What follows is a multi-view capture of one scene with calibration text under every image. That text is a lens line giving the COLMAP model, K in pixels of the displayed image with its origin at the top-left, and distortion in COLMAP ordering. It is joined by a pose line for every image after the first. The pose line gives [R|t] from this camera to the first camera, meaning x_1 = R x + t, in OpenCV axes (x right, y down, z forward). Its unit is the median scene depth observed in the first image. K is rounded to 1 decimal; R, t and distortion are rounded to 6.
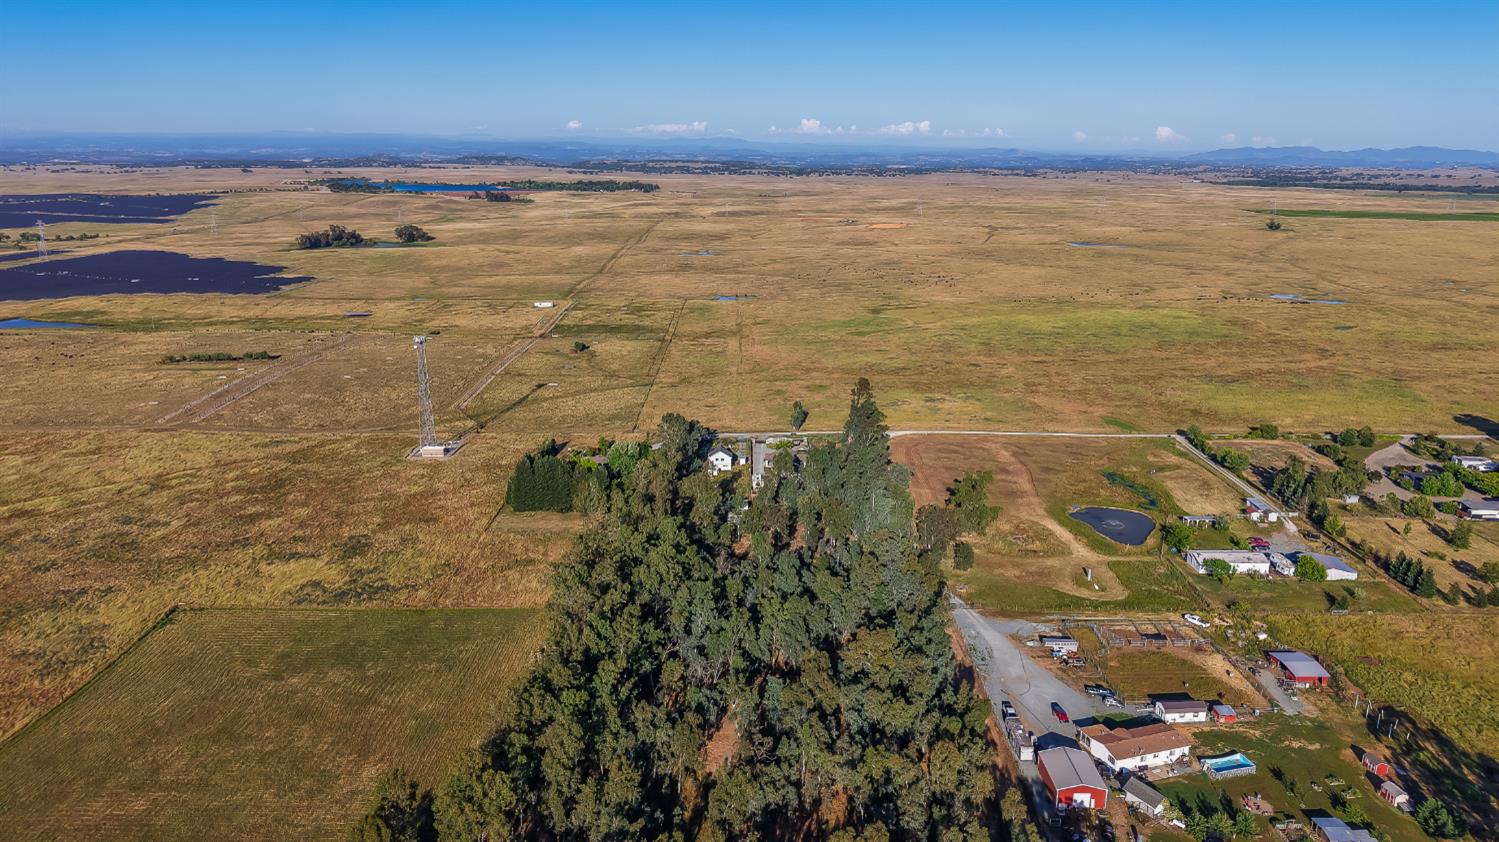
lens RADIAL K [[1005.4, 0, 747.4], [0, 1005.4, 424.4], [0, 0, 1]] dist [0.027992, -0.034788]
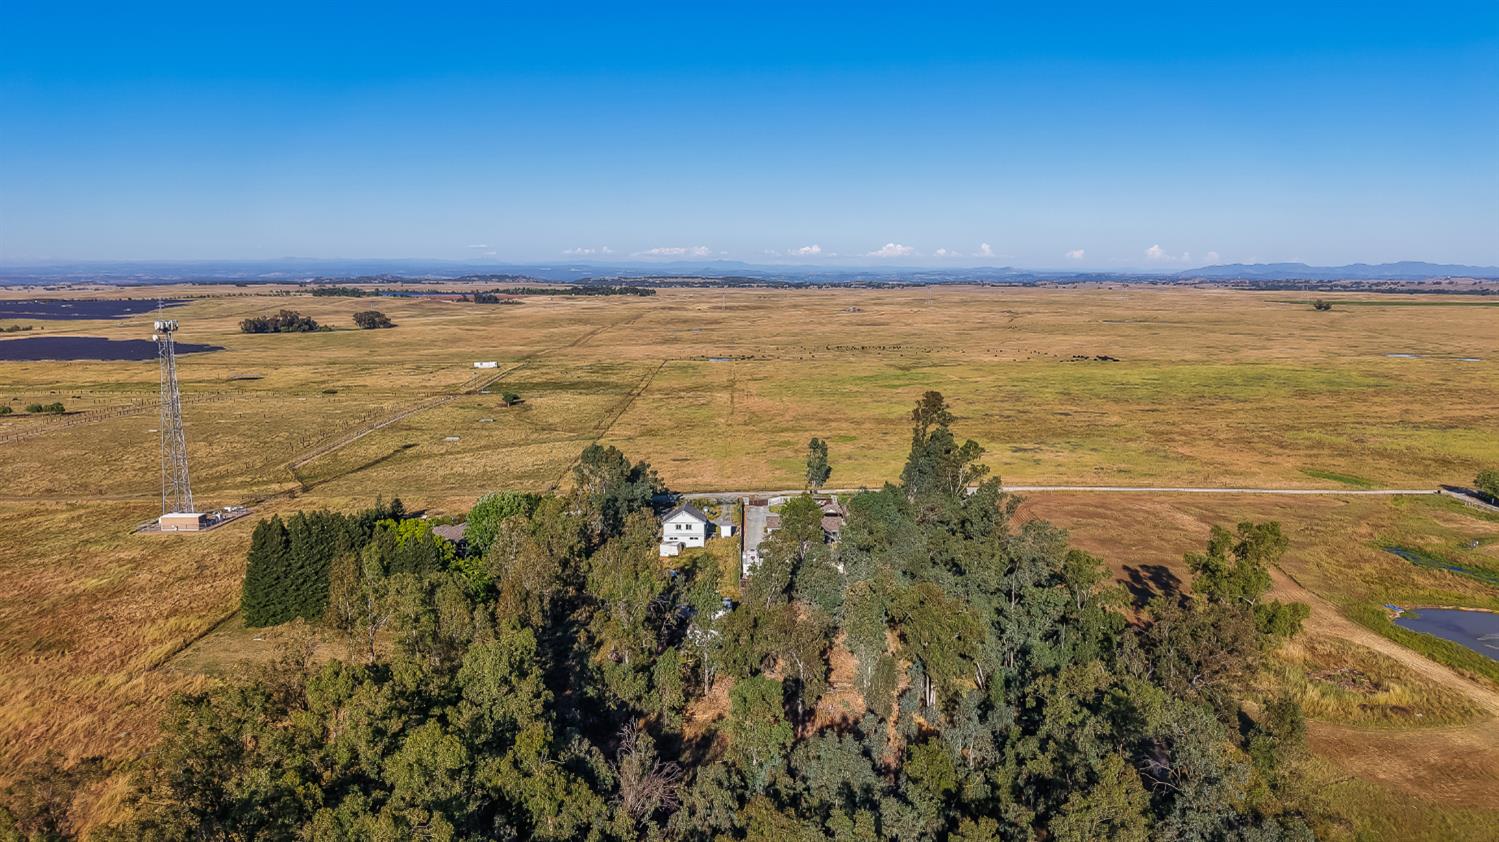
lens RADIAL K [[1005.4, 0, 752.4], [0, 1005.4, 417.7], [0, 0, 1]] dist [0.027992, -0.034788]
pose [[0.999960, -0.007975, 0.004150, 0.005505], [0.008422, 0.992503, -0.121929, 0.027995], [-0.003146, 0.121959, 0.992530, 0.295846]]
